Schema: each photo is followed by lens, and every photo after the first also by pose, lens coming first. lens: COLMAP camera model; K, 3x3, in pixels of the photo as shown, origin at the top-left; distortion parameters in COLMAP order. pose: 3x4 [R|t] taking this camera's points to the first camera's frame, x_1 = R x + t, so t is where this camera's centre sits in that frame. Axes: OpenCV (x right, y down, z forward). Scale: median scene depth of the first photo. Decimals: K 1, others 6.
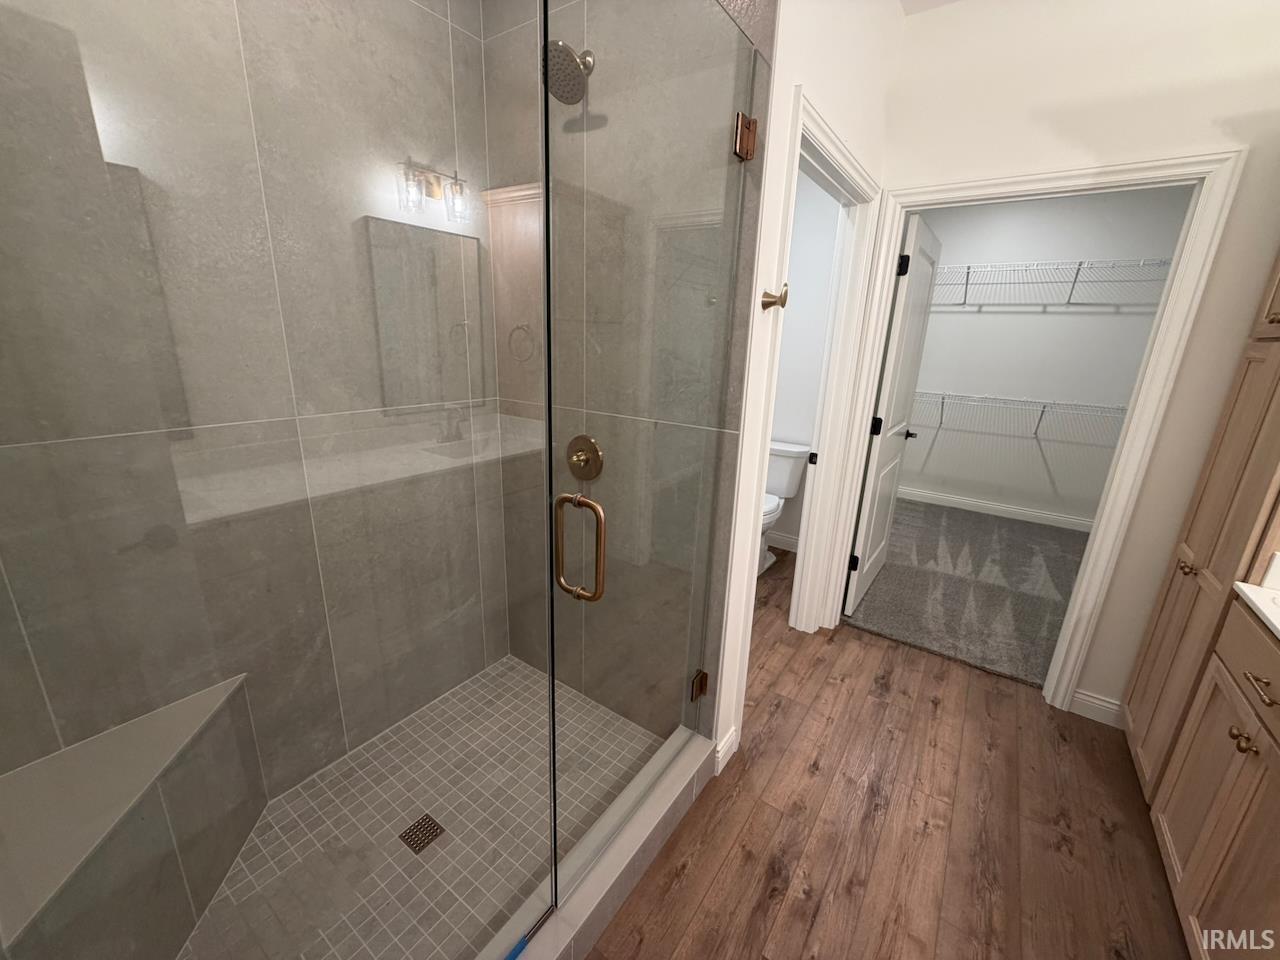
lens RADIAL K [[507.5, 0, 634.7], [0, 507.5, 479.2], [0, 0, 1]] dist [-0.001908, 0.000148]
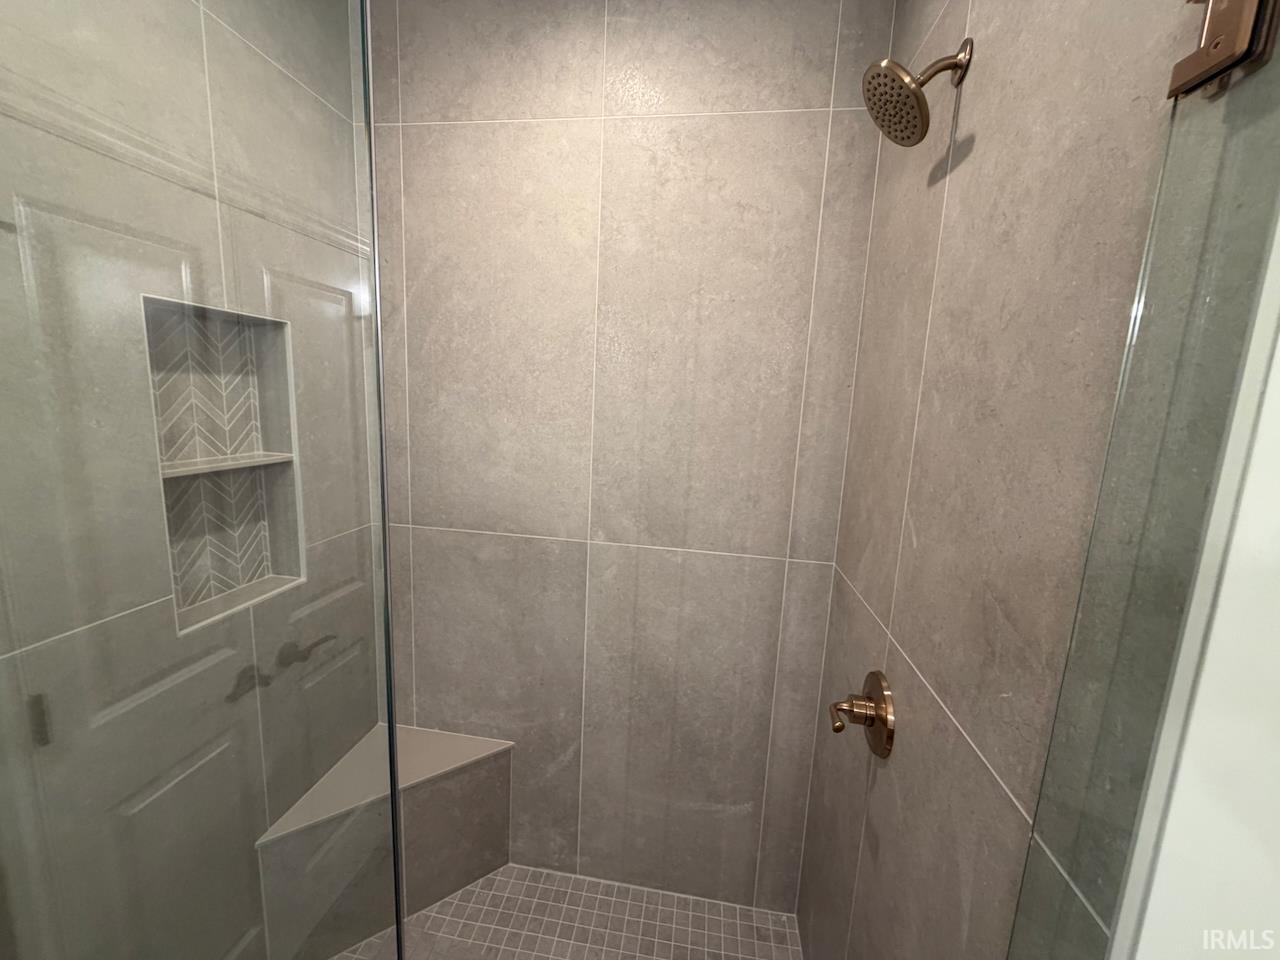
lens RADIAL K [[507.5, 0, 637.2], [0, 507.5, 478.4], [0, 0, 1]] dist [-0.001908, 0.000148]
pose [[0.455044, 0.127706, -0.881264, 0.313351], [-0.272787, 0.962073, -0.001439, -0.280999], [0.847657, 0.241052, 0.472622, 0.557580]]
